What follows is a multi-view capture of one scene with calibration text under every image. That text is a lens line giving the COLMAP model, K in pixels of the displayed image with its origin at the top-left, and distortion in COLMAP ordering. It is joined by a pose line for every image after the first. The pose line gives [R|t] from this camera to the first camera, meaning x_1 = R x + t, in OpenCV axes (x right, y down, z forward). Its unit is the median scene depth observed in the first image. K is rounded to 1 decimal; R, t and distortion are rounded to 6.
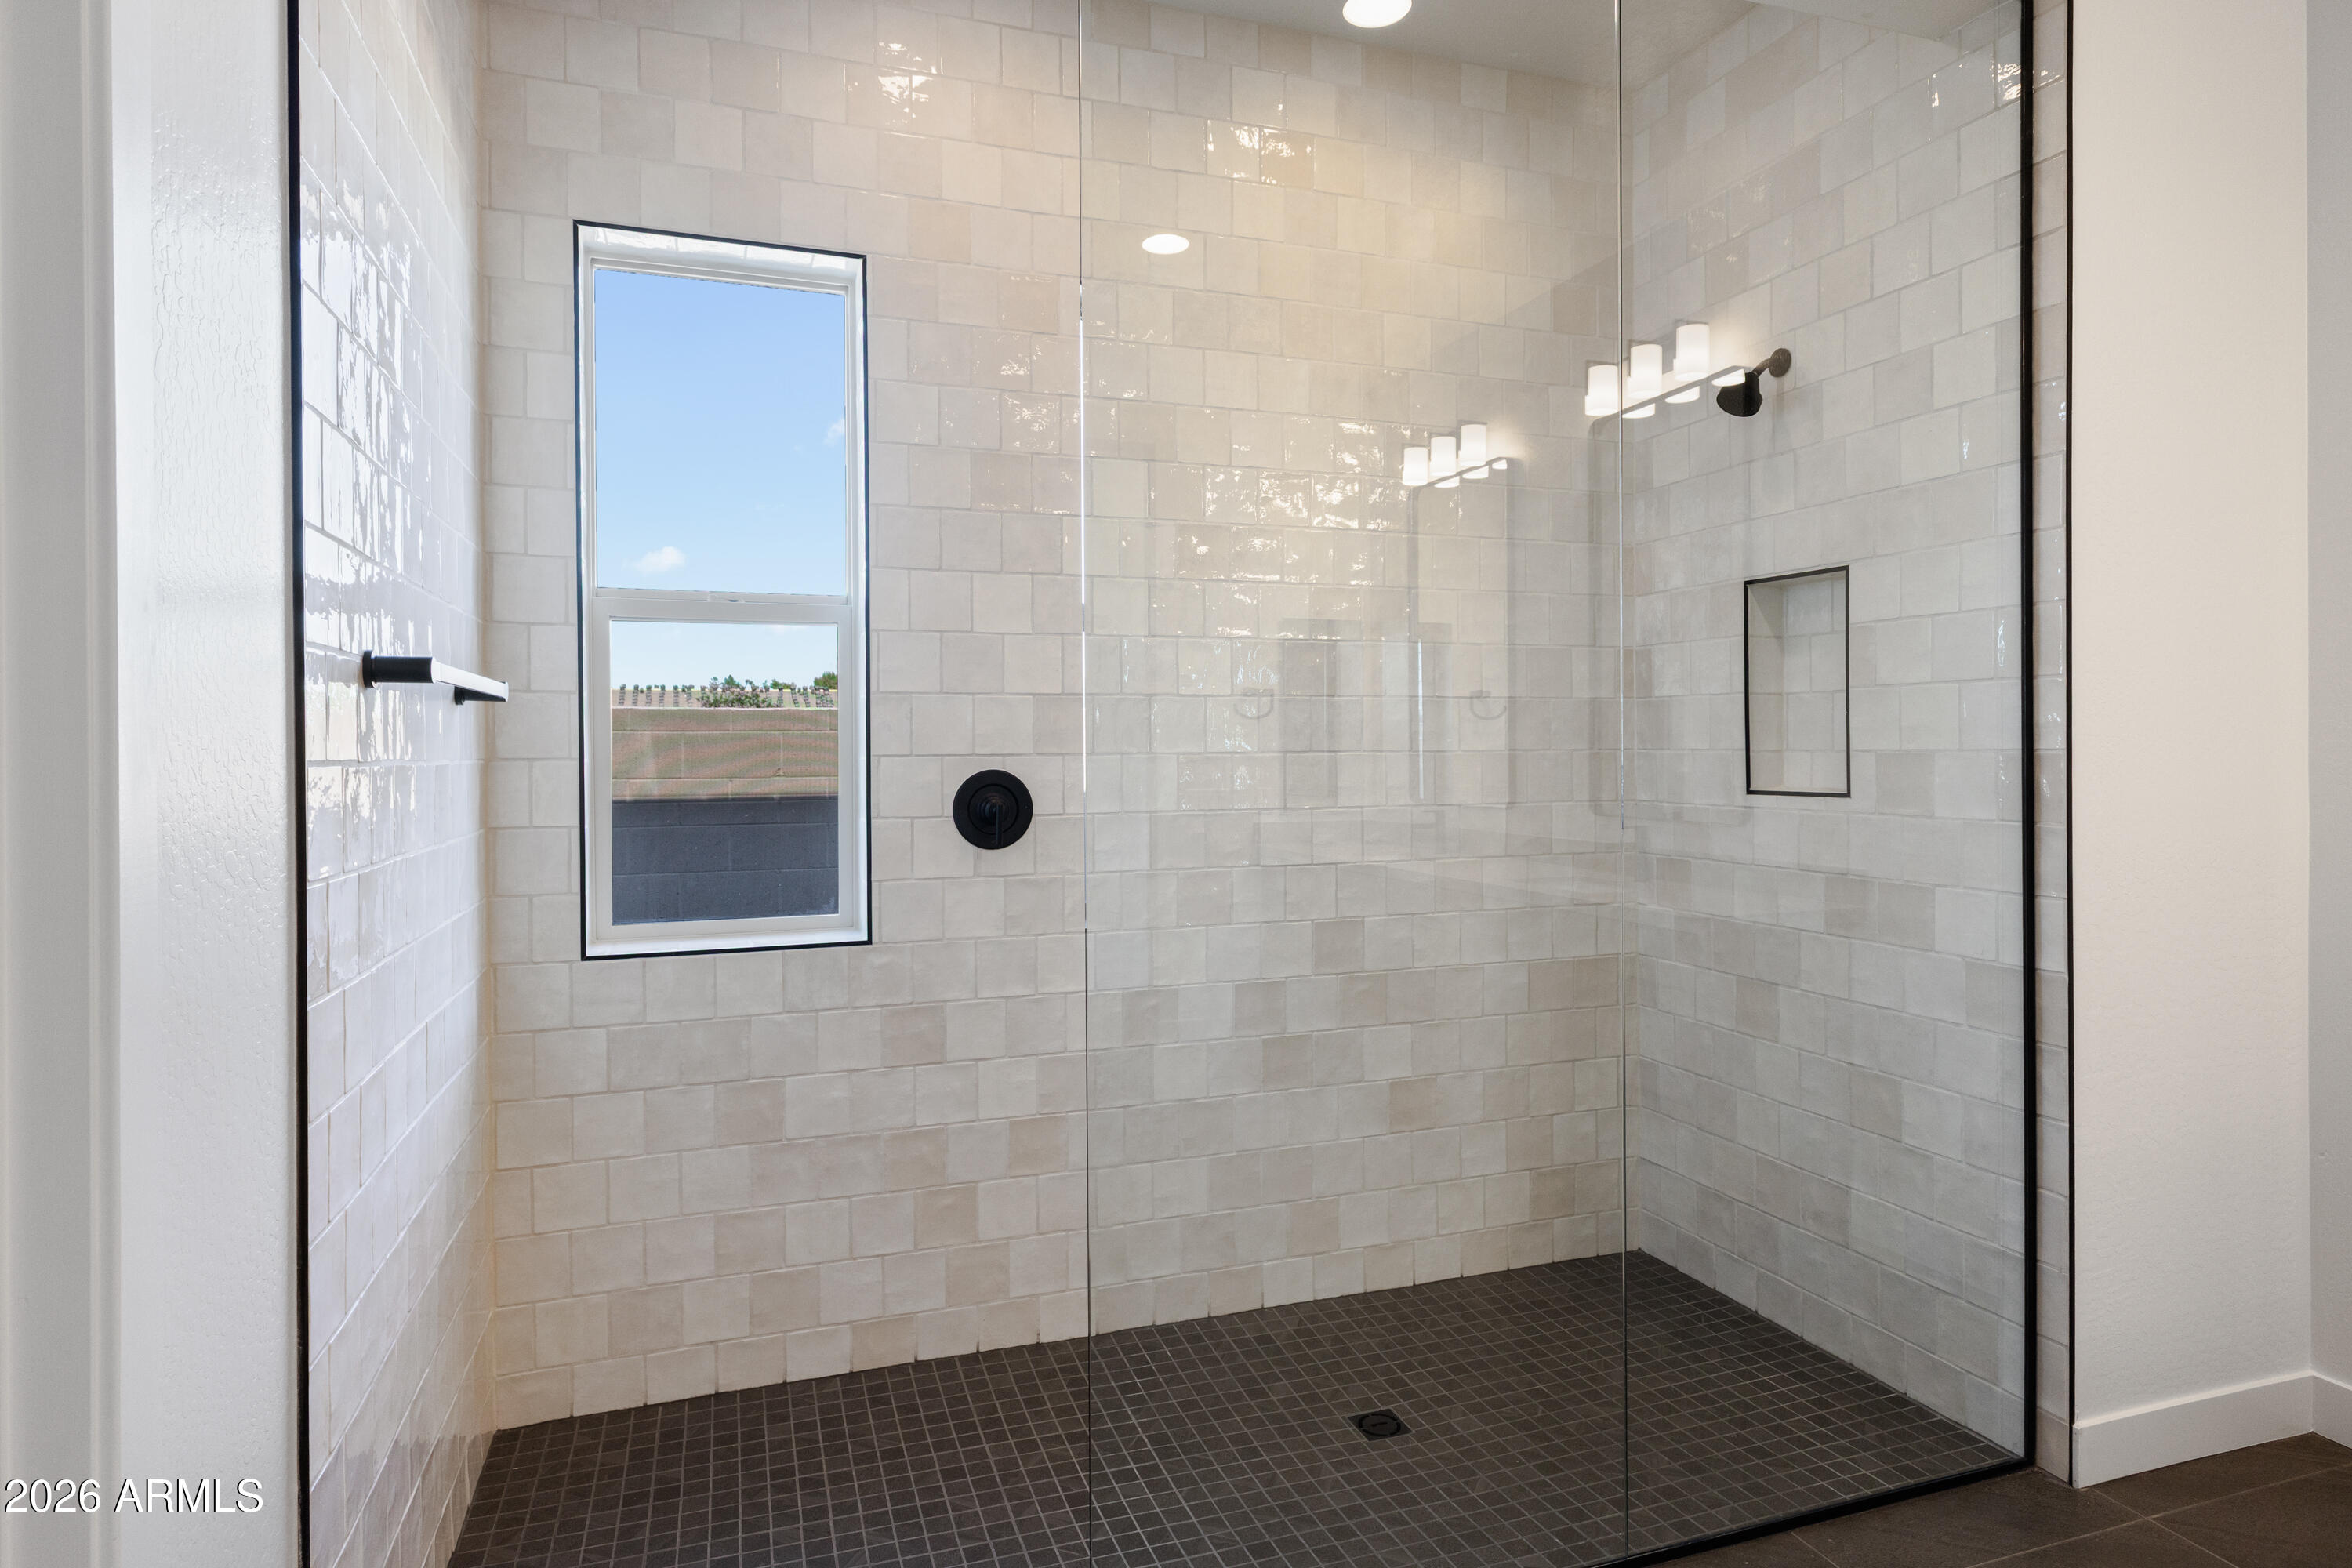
lens RADIAL K [[1268.7, 0, 1174.0], [0, 1268.7, 775.2], [0, 0, 1]] dist [0.003105, 0.001038]
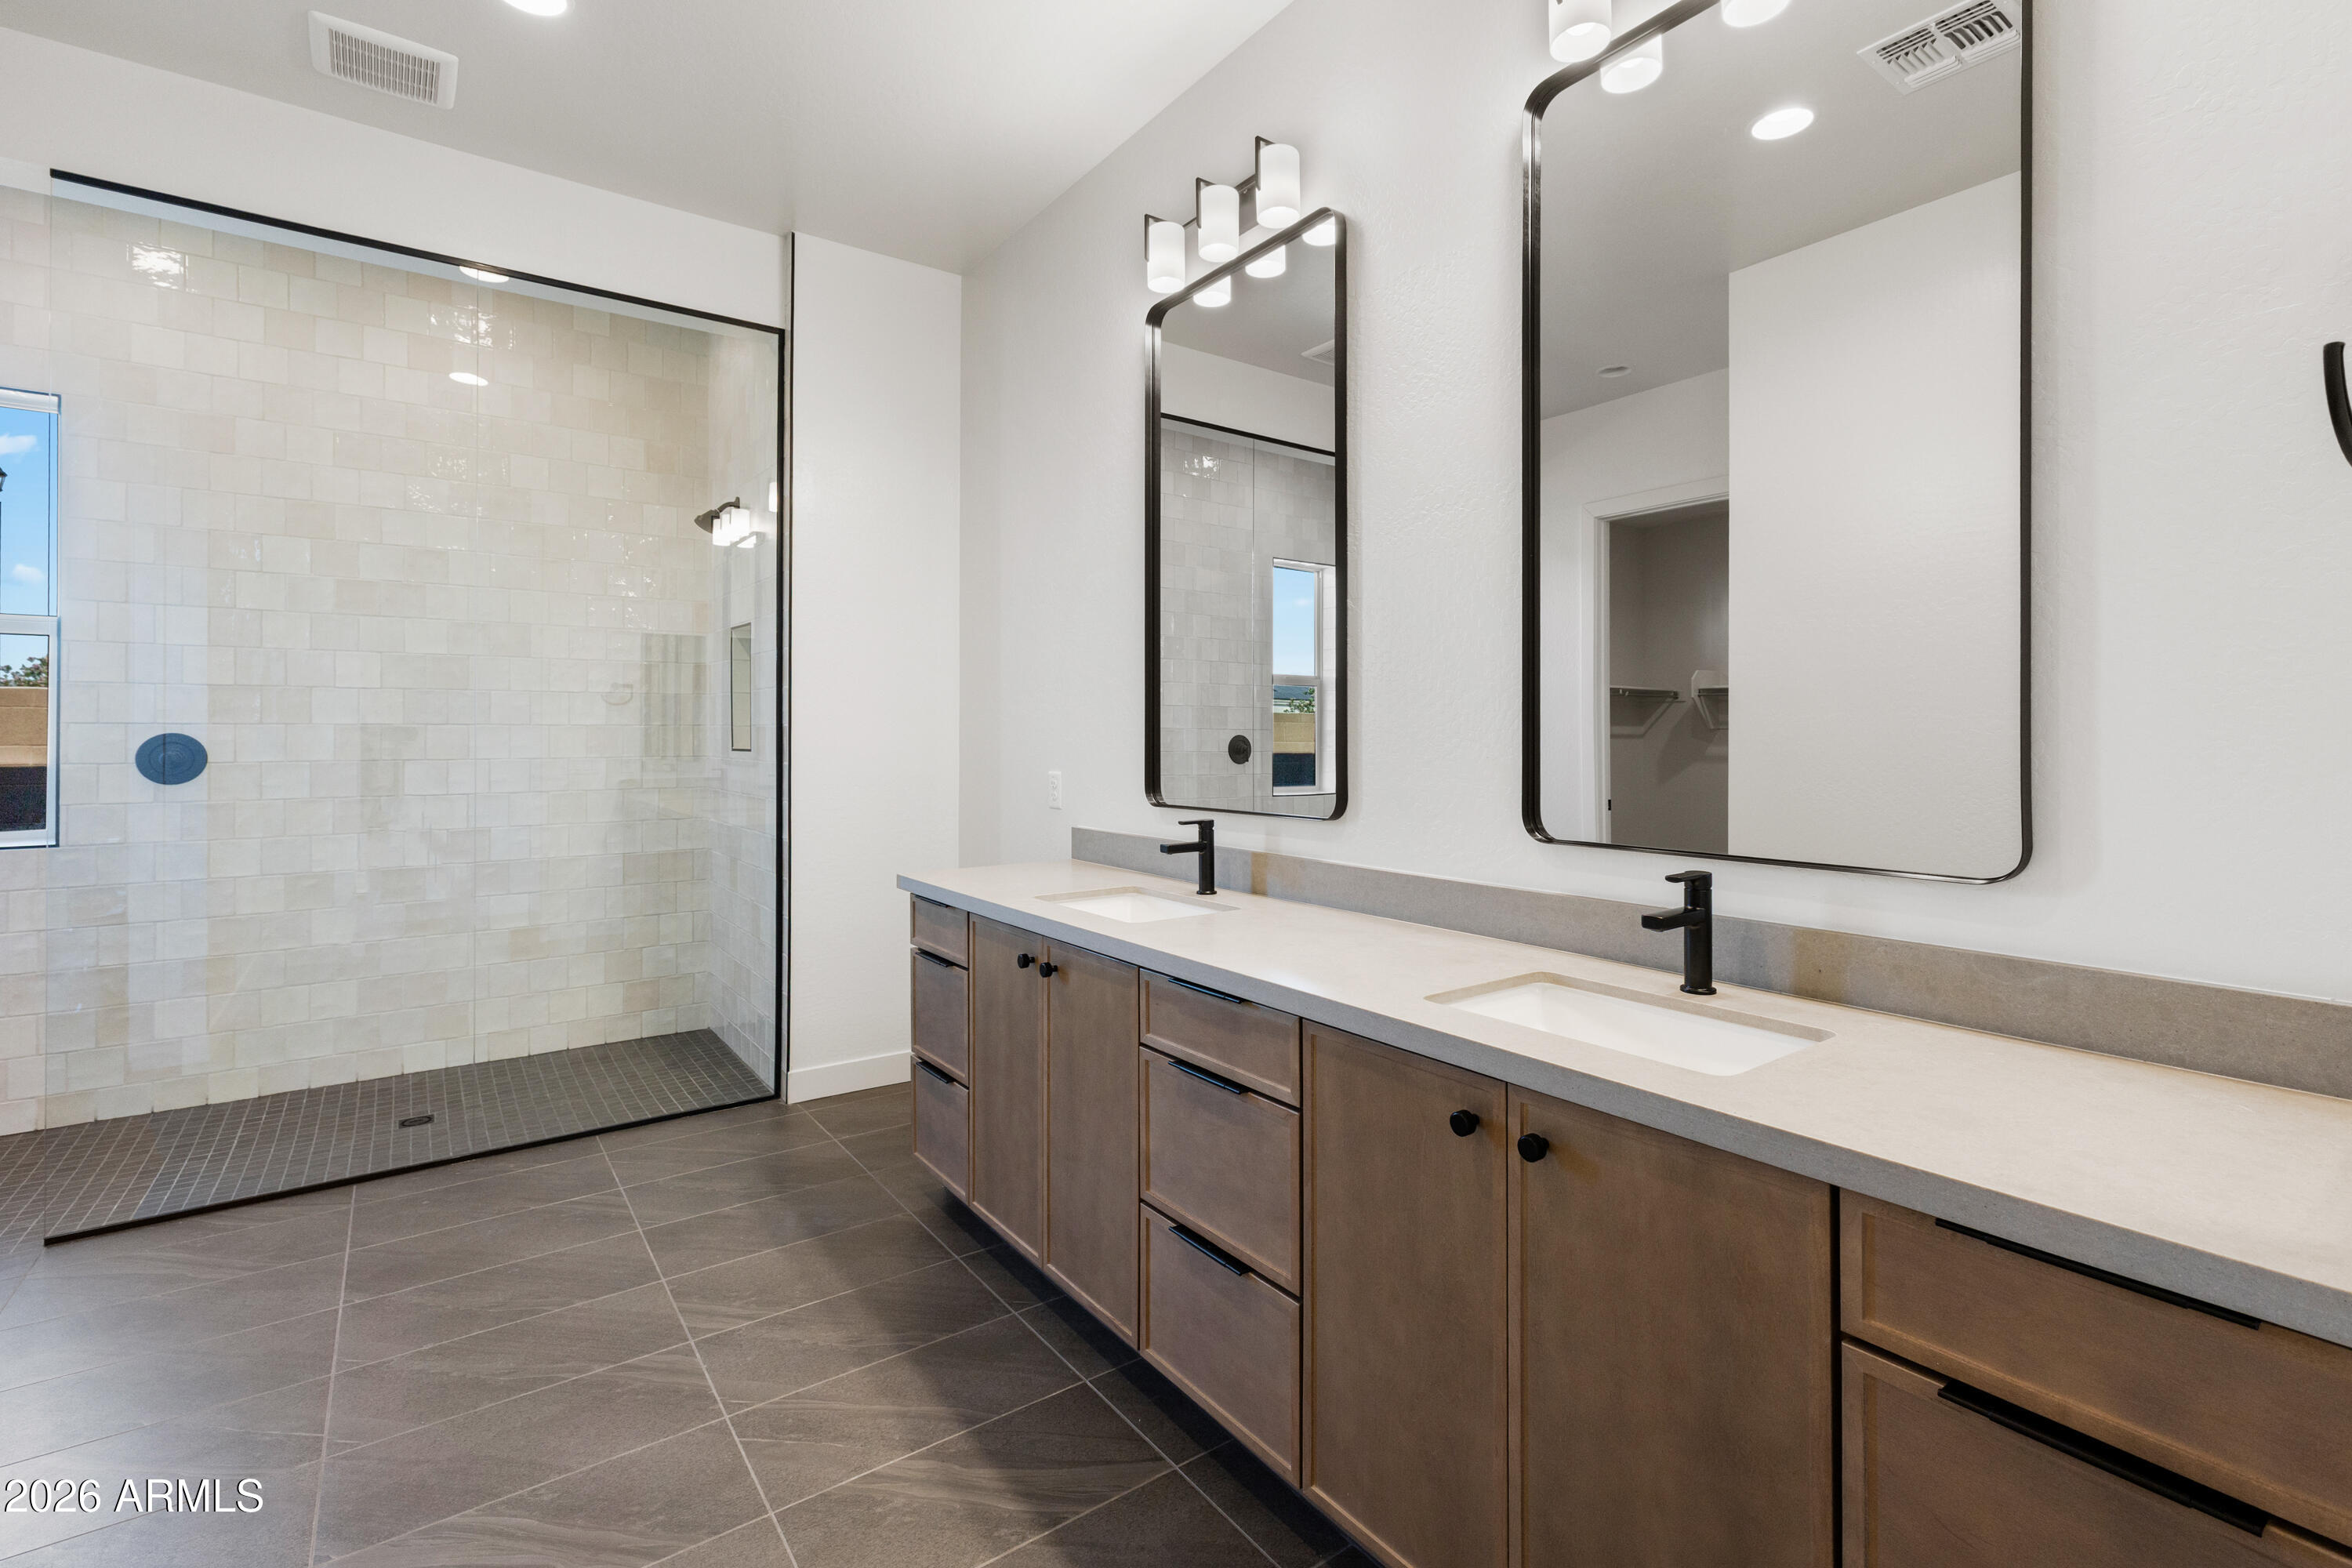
lens RADIAL K [[1022.9, 0, 1136.6], [0, 1022.9, 746.6], [0, 0, 1]] dist [0.006318, 0.000612]
pose [[0.957340, 0.005504, 0.288910, 0.620592], [-0.004209, 0.999978, -0.005103, 0.013676], [-0.288932, 0.003669, 0.957343, -0.536193]]
